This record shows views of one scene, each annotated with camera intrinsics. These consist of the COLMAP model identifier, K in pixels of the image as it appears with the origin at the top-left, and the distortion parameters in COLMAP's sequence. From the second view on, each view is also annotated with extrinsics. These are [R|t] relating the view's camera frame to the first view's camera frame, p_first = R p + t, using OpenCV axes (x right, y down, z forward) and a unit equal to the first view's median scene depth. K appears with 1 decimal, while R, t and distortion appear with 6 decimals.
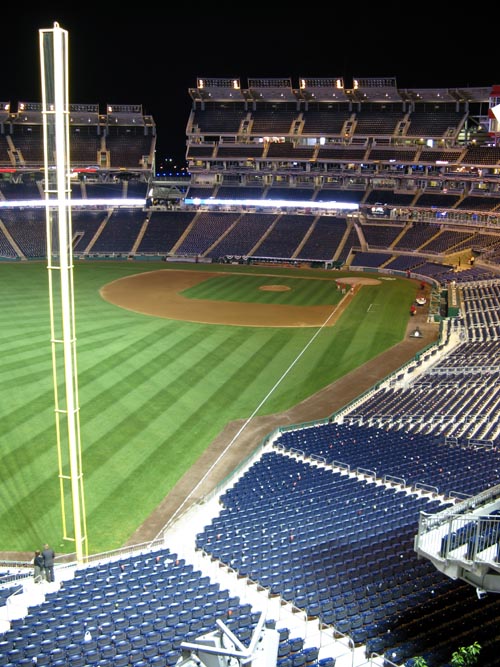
lens RADIAL K [[724.8, 0, 249.4], [0, 724.8, 338.5], [0, 0, 1]] dist [-0.112699, 0.000000]
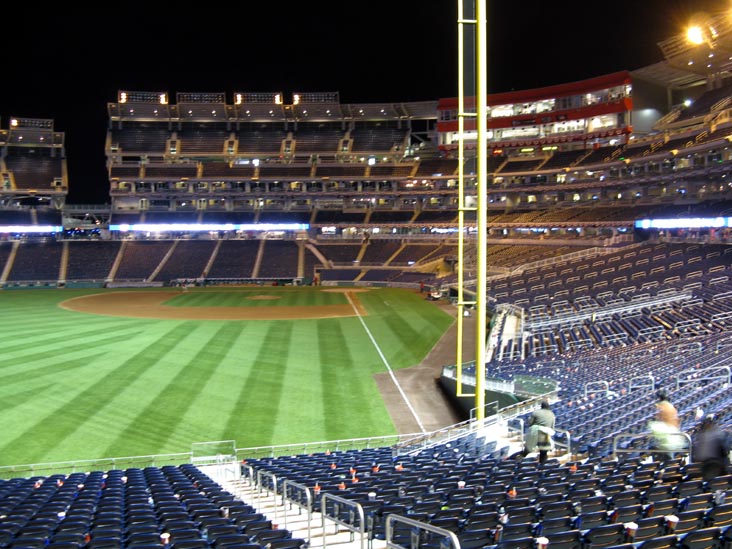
lens RADIAL K [[795.4, 0, 361.7], [0, 795.4, 268.1], [0, 0, 1]] dist [-0.112699, 0.000000]
pose [[0.945435, -0.035014, 0.323924, -0.110994], [0.096550, 0.979661, -0.175905, 0.051876], [-0.311176, 0.197581, 0.929586, 0.043878]]
